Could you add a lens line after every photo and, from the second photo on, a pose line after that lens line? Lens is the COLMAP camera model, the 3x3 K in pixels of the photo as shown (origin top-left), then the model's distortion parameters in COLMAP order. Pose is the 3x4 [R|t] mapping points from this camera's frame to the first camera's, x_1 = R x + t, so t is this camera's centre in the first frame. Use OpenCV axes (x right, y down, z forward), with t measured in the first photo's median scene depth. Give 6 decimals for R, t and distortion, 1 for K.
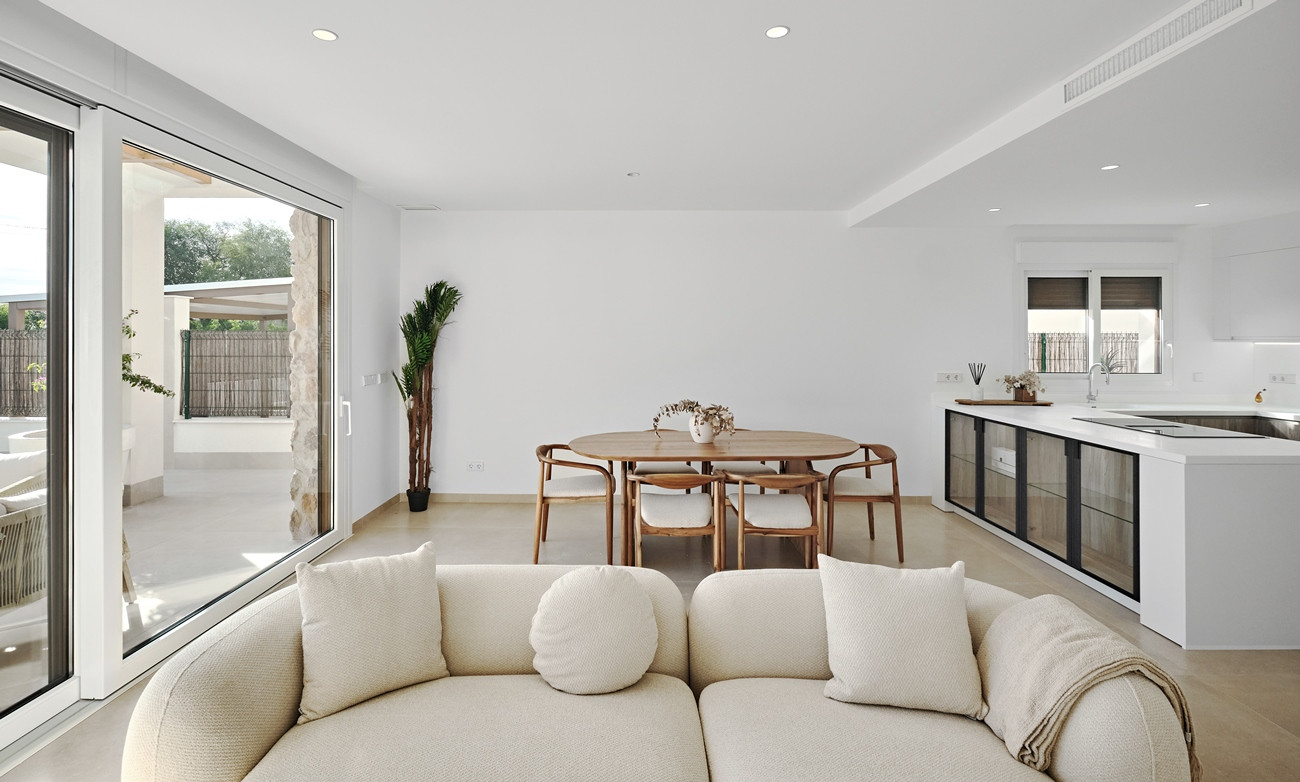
lens RADIAL K [[594.1, 0, 646.2], [0, 594.1, 334.4], [0, 0, 1]] dist [-0.002094, -0.000524]
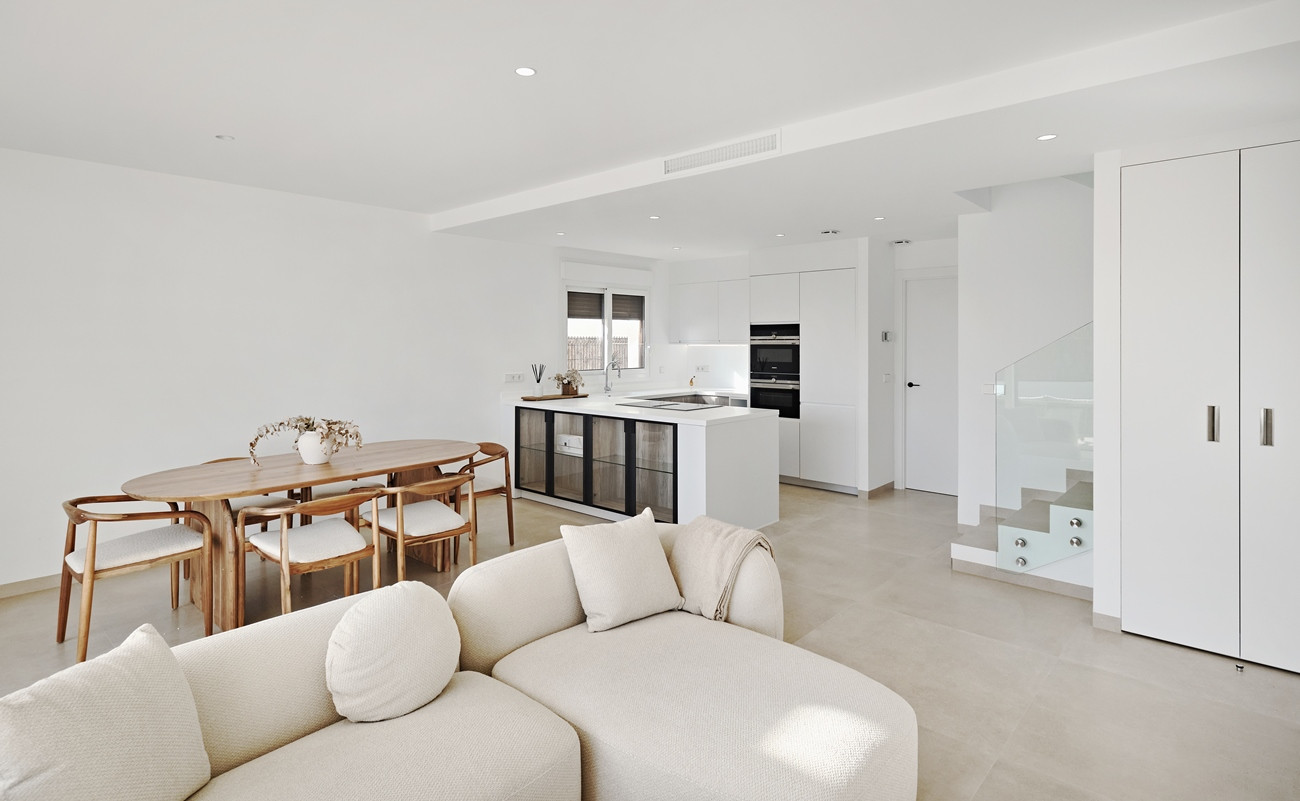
lens RADIAL K [[650.6, 0, 644.4], [0, 650.6, 344.1], [0, 0, 1]] dist [0.002501, 0.000079]
pose [[0.676991, -0.006008, 0.735966, -0.253190], [-0.001634, 0.999952, 0.009666, -0.003142], [-0.735989, -0.007747, 0.676949, -0.000134]]
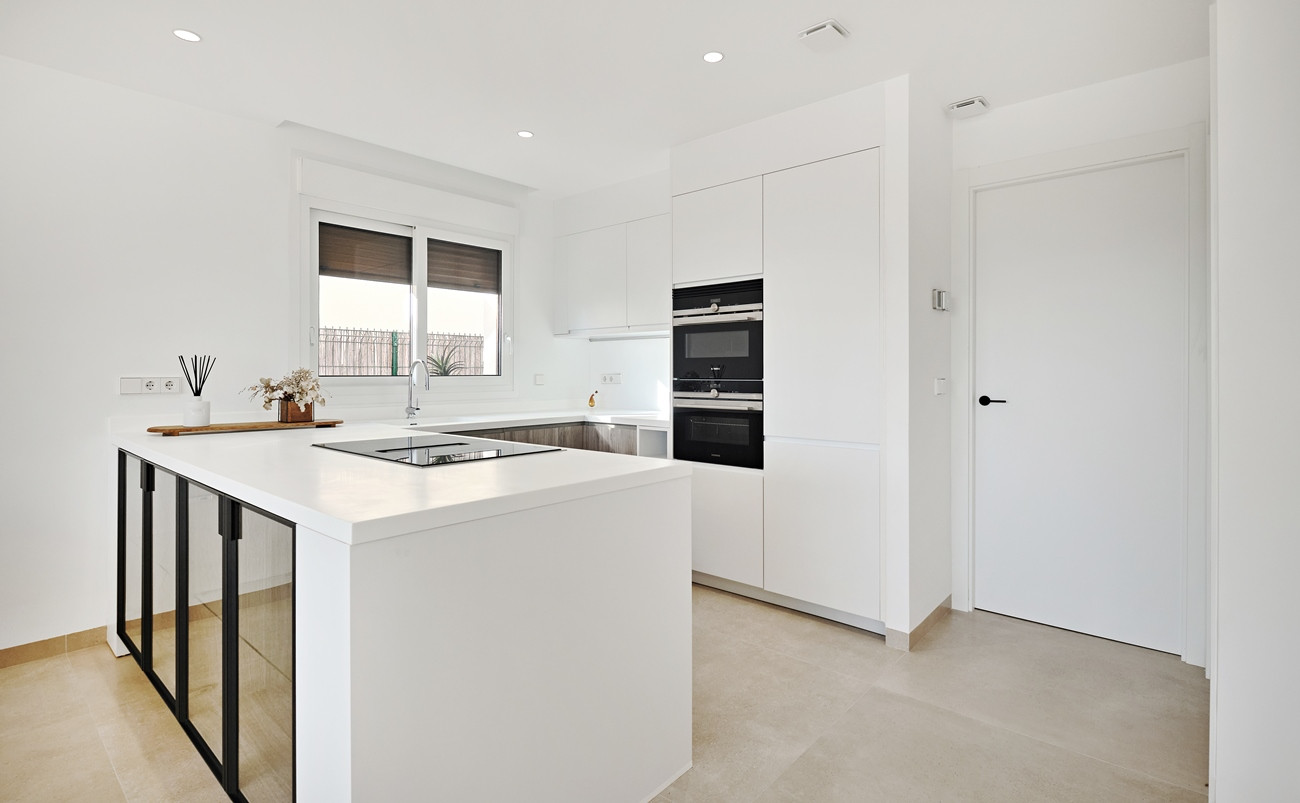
lens RADIAL K [[614.9, 0, 654.9], [0, 614.9, 368.3], [0, 0, 1]] dist [-0.000059, -0.000133]
pose [[0.660331, 0.002089, 0.750972, 0.463431], [-0.002838, 0.999996, -0.000287, 0.065530], [-0.750969, -0.001942, 0.660334, 0.370084]]
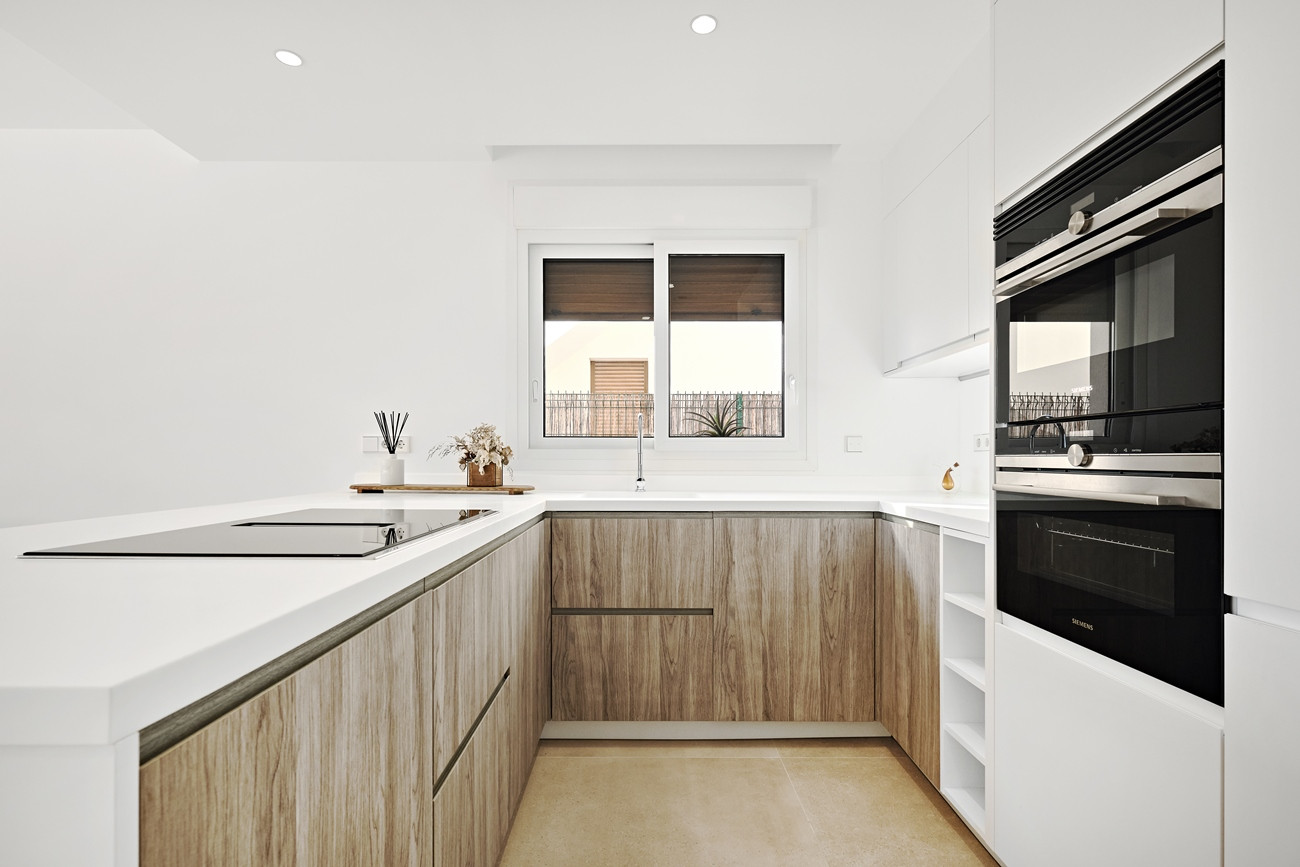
lens RADIAL K [[604.9, 0, 646.6], [0, 604.9, 458.6], [0, 0, 1]] dist [0.001956, 0.000477]
pose [[0.999999, -0.000506, -0.001254, 0.868065], [0.000517, 0.999959, 0.008987, 0.093406], [0.001249, -0.008987, 0.999959, 0.531812]]
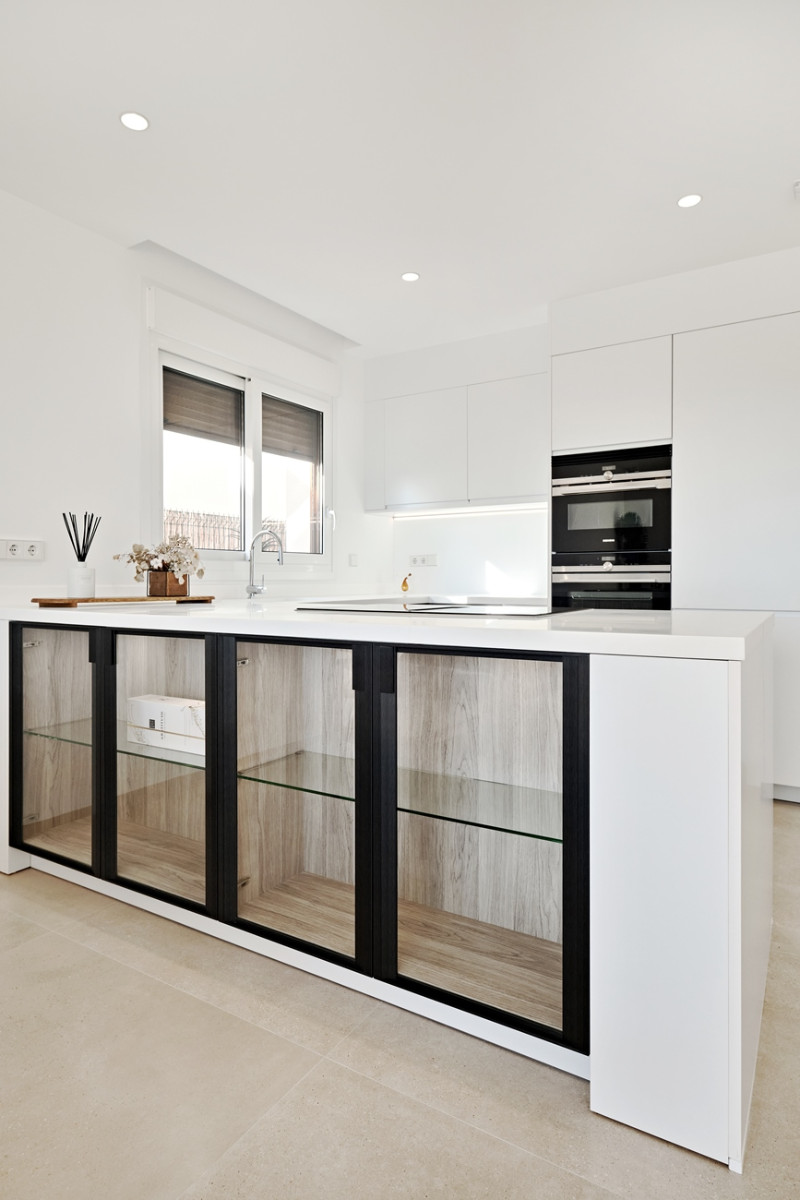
lens RADIAL K [[689.6, 0, 384.9], [0, 689.6, 579.8], [0, 0, 1]] dist [0.001654, 0.000836]
pose [[0.536390, -0.006102, 0.843948, 0.273168], [-0.002095, 0.999961, 0.008561, 0.103612], [-0.843967, -0.006360, 0.536357, 0.594809]]
